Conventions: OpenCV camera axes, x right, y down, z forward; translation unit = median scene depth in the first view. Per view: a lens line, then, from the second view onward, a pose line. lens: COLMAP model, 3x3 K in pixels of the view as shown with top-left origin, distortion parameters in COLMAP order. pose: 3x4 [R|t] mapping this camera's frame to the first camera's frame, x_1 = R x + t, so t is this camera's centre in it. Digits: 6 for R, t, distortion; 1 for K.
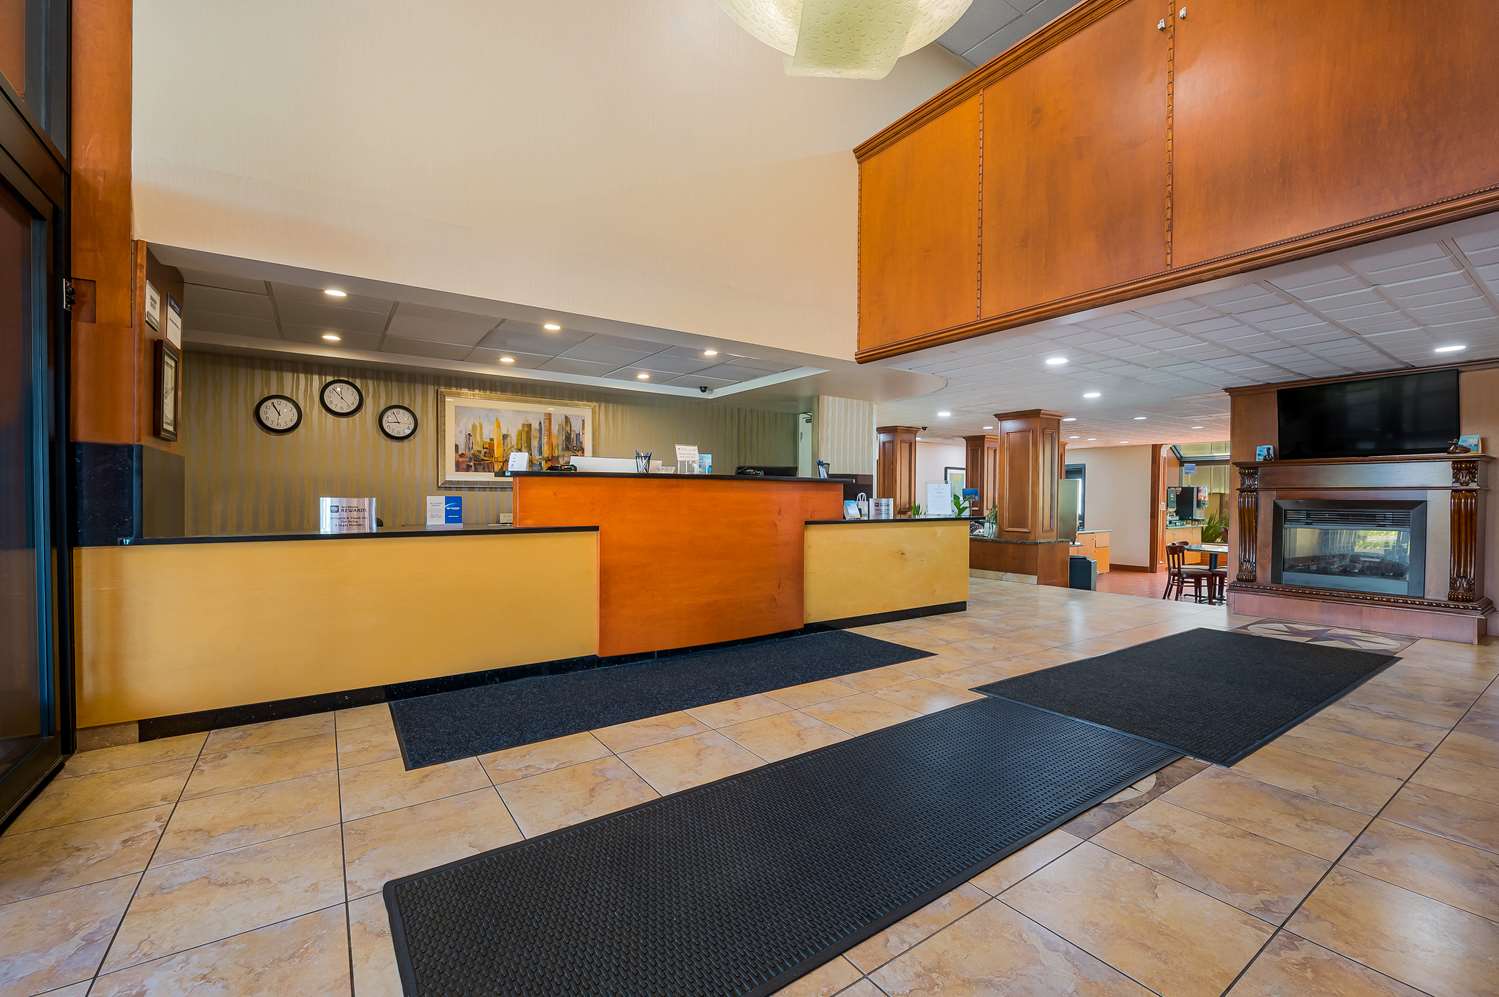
lens RADIAL K [[627.2, 0, 749.5], [0, 627.2, 498.5], [0, 0, 1]] dist [-0.001742, -0.000247]
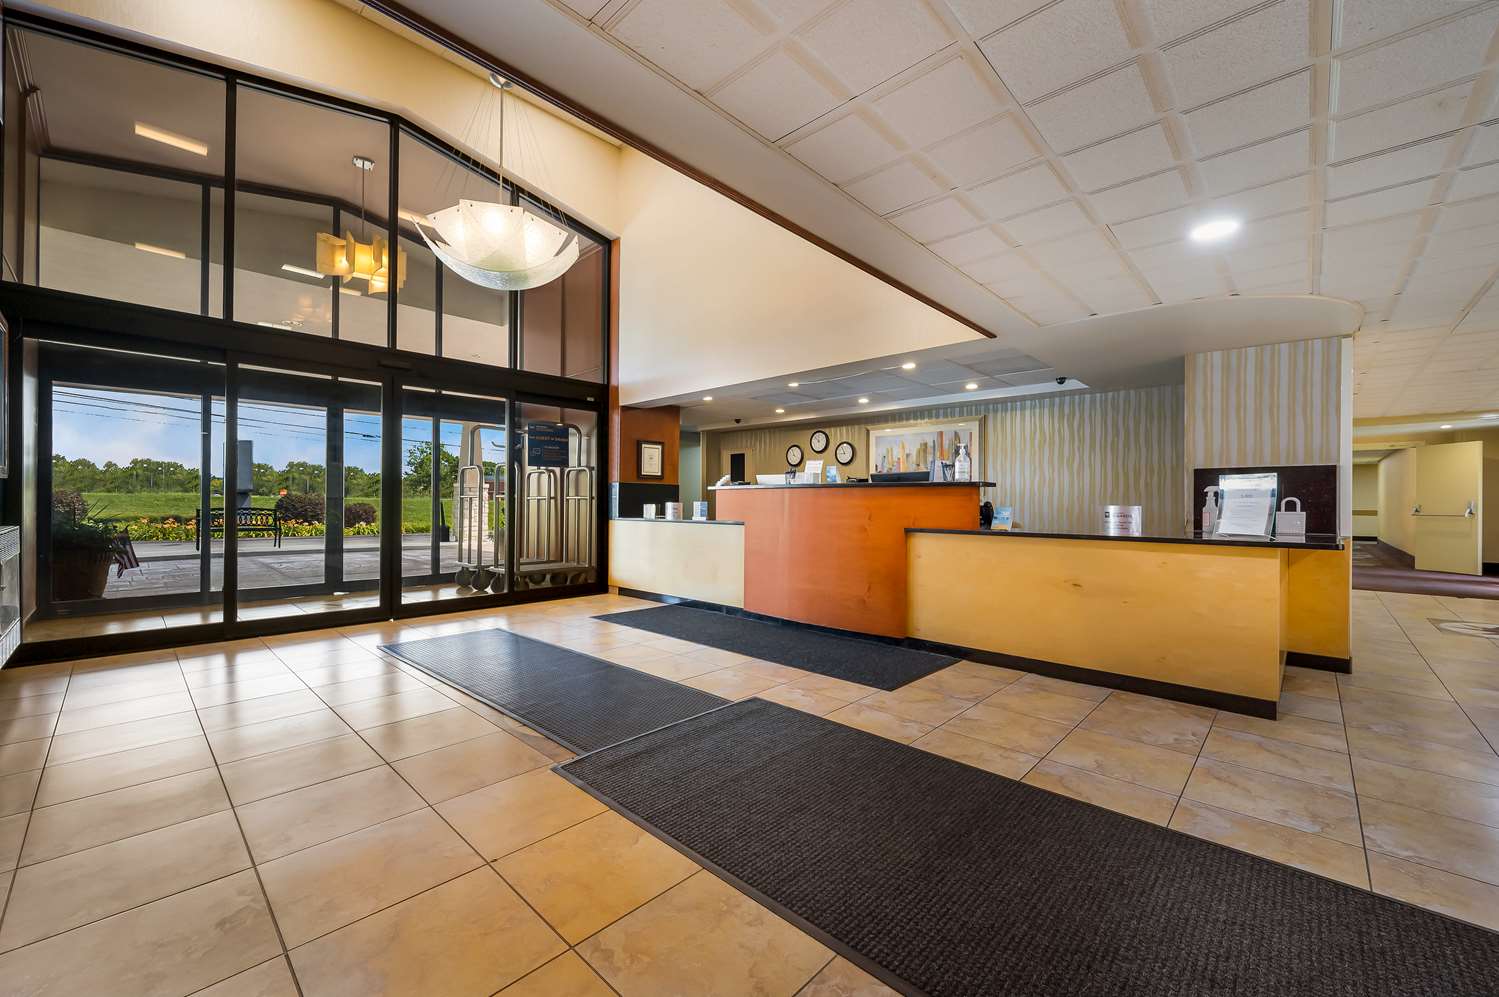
lens RADIAL K [[593.8, 0, 749.5], [0, 593.8, 498.5], [0, 0, 1]] dist [-0.000102, -0.000034]
pose [[0.214170, -0.007481, -0.976768, 0.902416], [-0.005808, 0.999943, -0.008932, 0.000024], [0.976779, 0.007586, 0.214114, 0.562528]]
